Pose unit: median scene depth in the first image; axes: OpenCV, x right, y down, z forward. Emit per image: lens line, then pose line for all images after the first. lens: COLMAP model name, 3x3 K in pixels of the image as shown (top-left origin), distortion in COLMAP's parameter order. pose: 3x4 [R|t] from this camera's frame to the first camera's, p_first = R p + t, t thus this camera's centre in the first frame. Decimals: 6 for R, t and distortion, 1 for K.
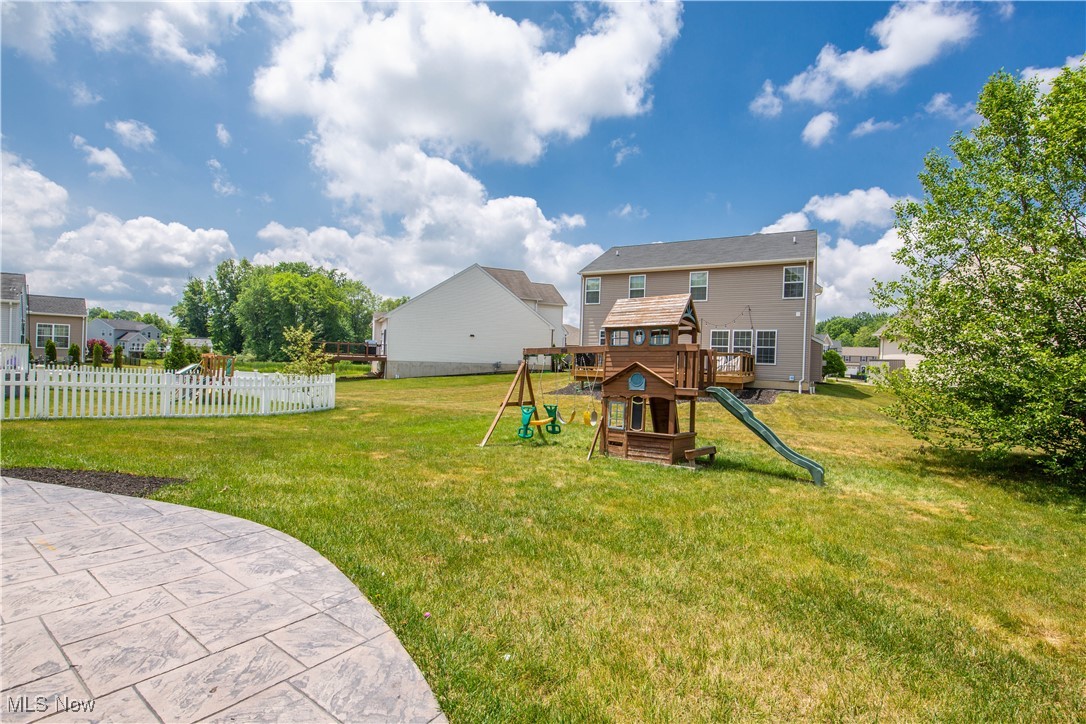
lens RADIAL K [[482.5, 0, 535.4], [0, 482.5, 363.3], [0, 0, 1]] dist [0.000895, -0.009961]
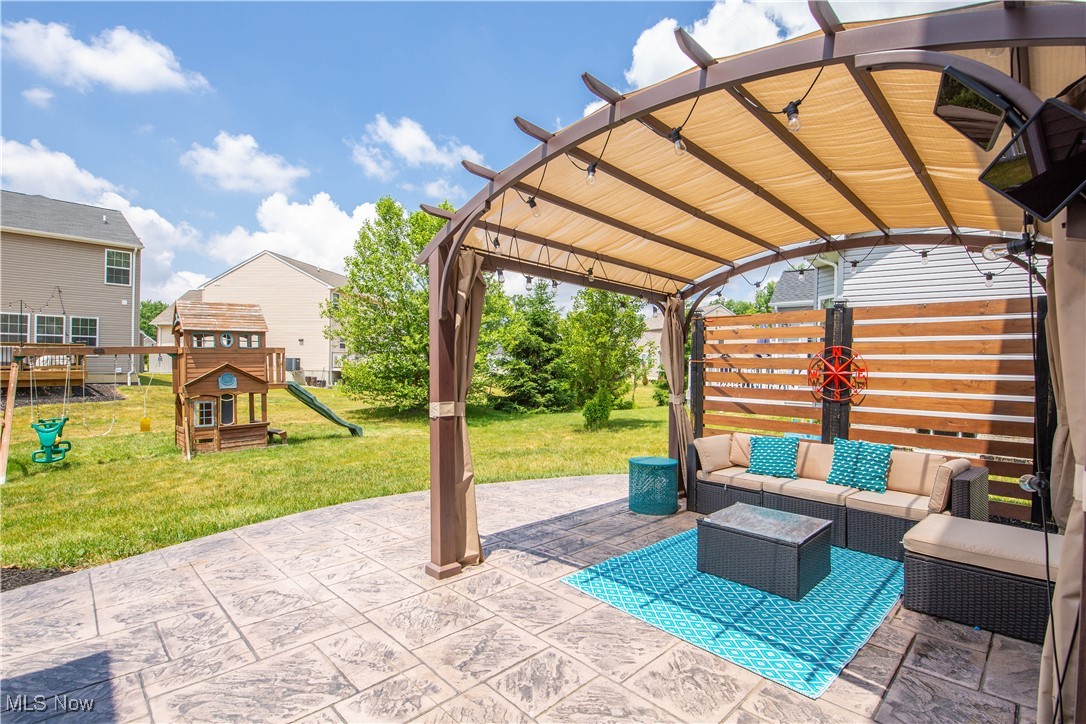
lens RADIAL K [[482.5, 0, 535.4], [0, 482.5, 363.3], [0, 0, 1]] dist [0.000895, -0.009961]
pose [[0.194141, -0.026092, 0.980626, -0.721277], [-0.002202, 0.999632, 0.027034, -0.032588], [-0.980971, -0.007408, 0.194012, 0.091545]]
